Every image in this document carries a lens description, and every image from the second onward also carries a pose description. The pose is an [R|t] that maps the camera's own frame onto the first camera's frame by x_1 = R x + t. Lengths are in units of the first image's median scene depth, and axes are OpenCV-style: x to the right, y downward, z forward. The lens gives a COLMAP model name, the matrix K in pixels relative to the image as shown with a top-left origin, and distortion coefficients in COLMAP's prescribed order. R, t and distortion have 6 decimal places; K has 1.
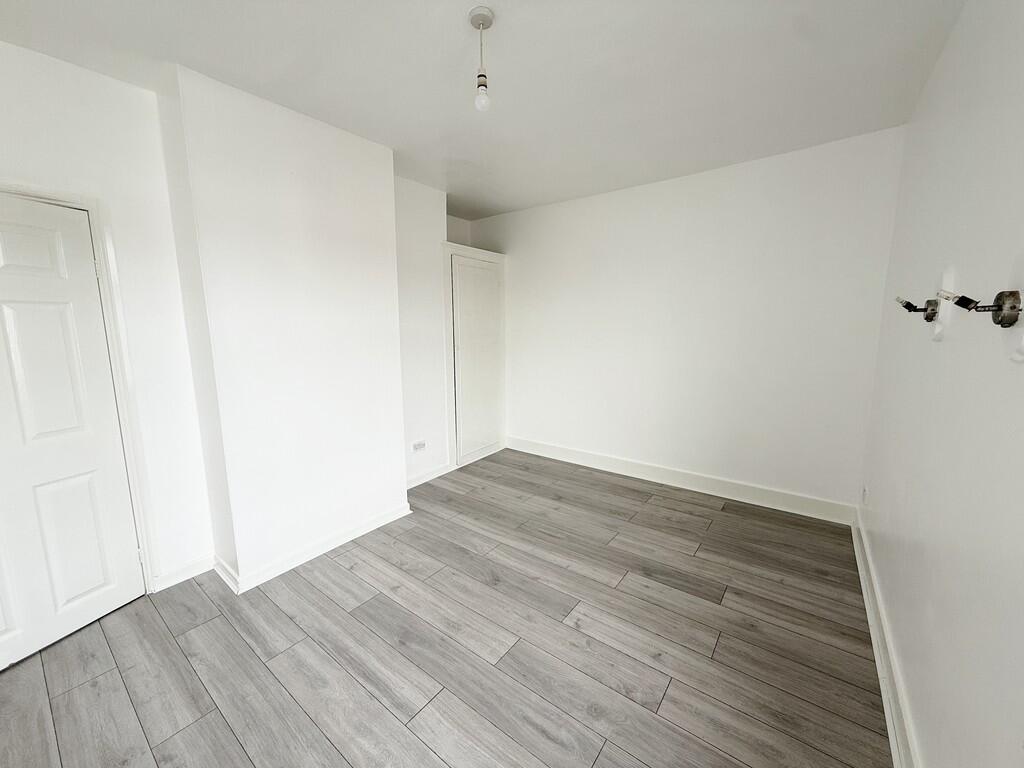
lens RADIAL K [[407.4, 0, 516.5], [0, 407.4, 392.0], [0, 0, 1]] dist [-0.000233, -0.000030]
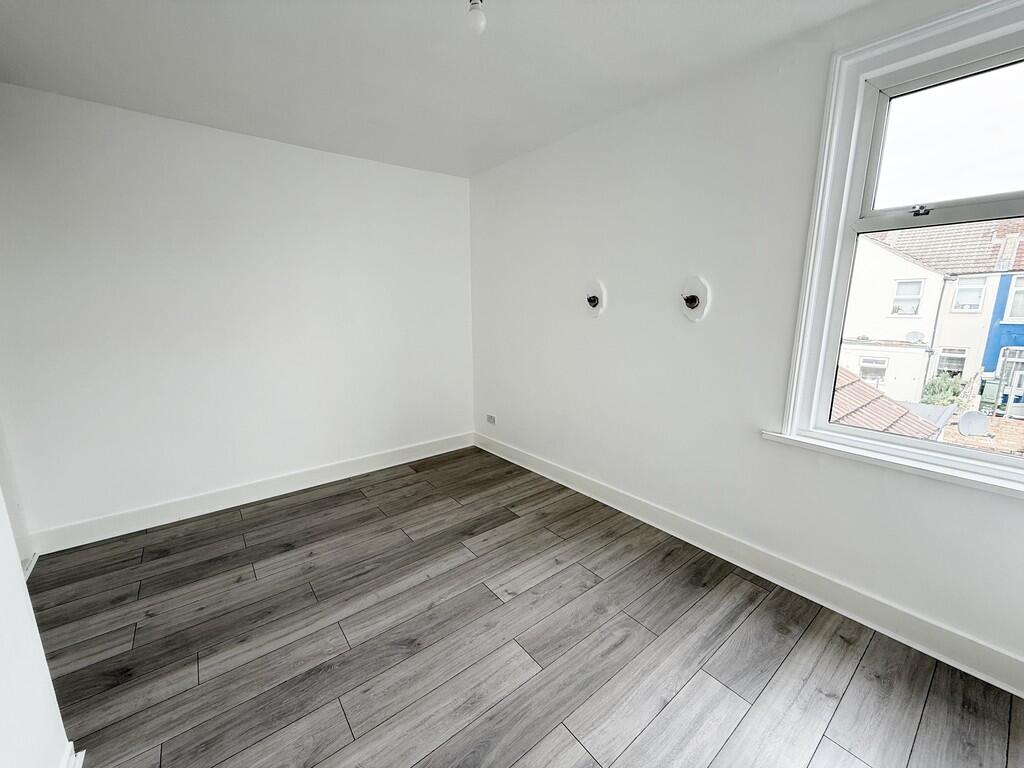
lens RADIAL K [[407.4, 0, 515.9], [0, 407.4, 376.2], [0, 0, 1]] dist [-0.000233, -0.000030]
pose [[0.246393, -0.158123, 0.956184, -0.654977], [0.165288, 0.979003, 0.119305, -0.086745], [-0.954971, 0.128650, 0.267355, 0.545863]]
